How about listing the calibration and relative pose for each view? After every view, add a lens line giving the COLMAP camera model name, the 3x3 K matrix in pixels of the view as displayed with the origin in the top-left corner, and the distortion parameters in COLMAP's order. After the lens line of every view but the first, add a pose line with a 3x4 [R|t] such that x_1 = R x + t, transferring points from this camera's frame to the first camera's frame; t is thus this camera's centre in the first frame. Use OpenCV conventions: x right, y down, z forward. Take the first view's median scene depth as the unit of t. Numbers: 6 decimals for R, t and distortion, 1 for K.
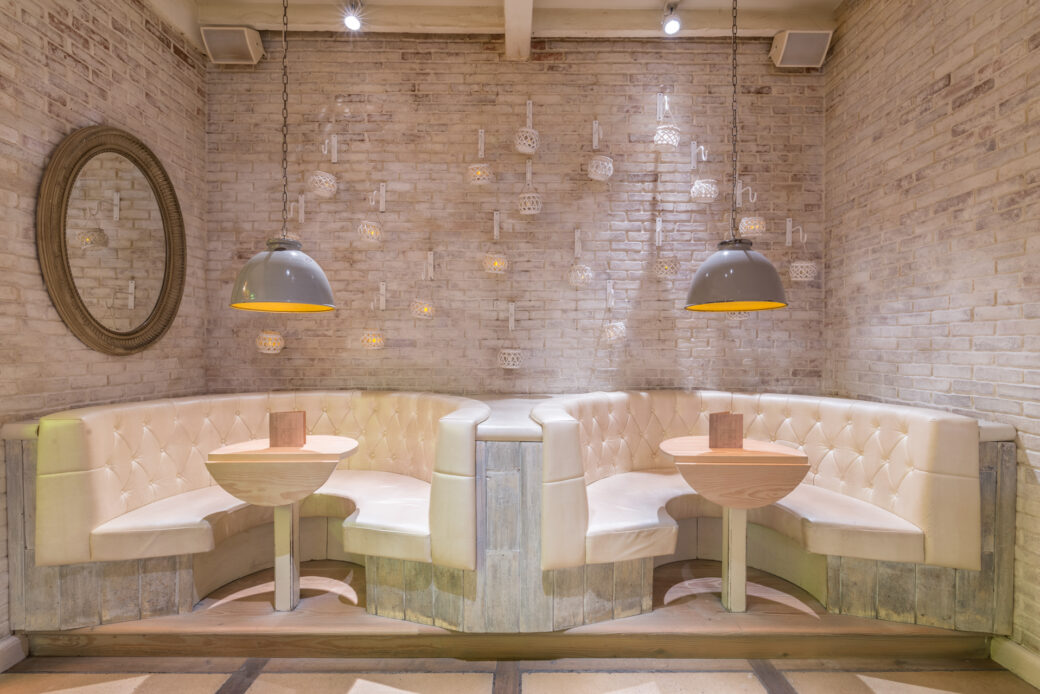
lens RADIAL K [[501.6, 0, 515.5], [0, 501.6, 347.4], [0, 0, 1]] dist [-0.000921, -0.001075]
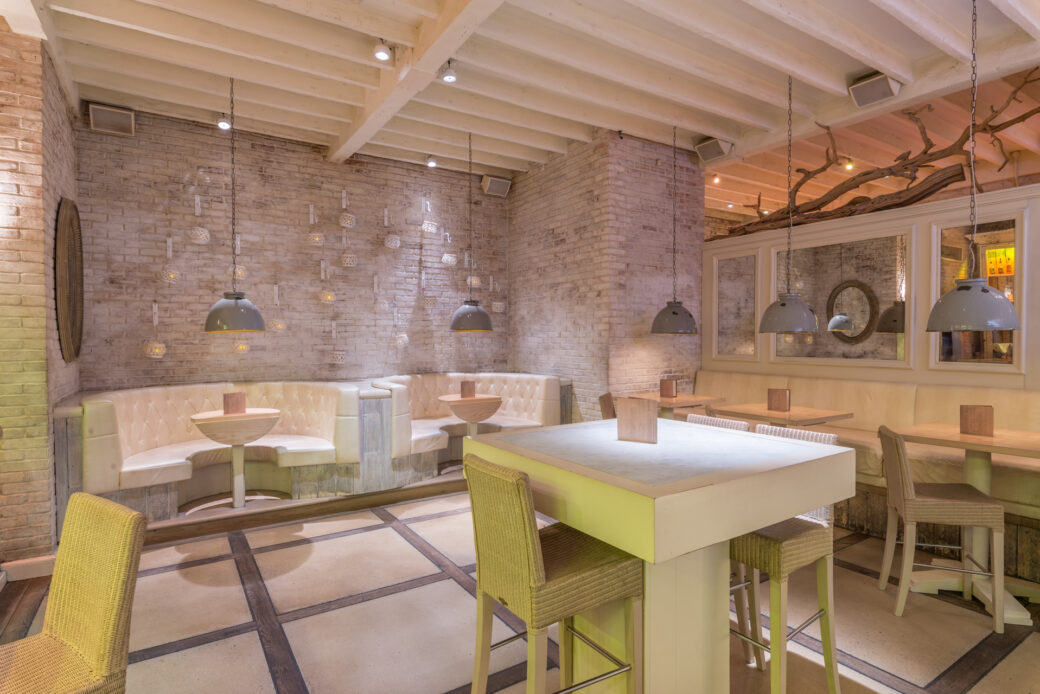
lens RADIAL K [[553.0, 0, 523.2], [0, 553.0, 345.9], [0, 0, 1]] dist [0.007730, 0.000064]
pose [[0.841747, -0.013531, 0.539702, -0.435297], [0.006310, 0.999864, 0.015227, -0.034659], [-0.539835, -0.009412, 0.841718, -0.740578]]
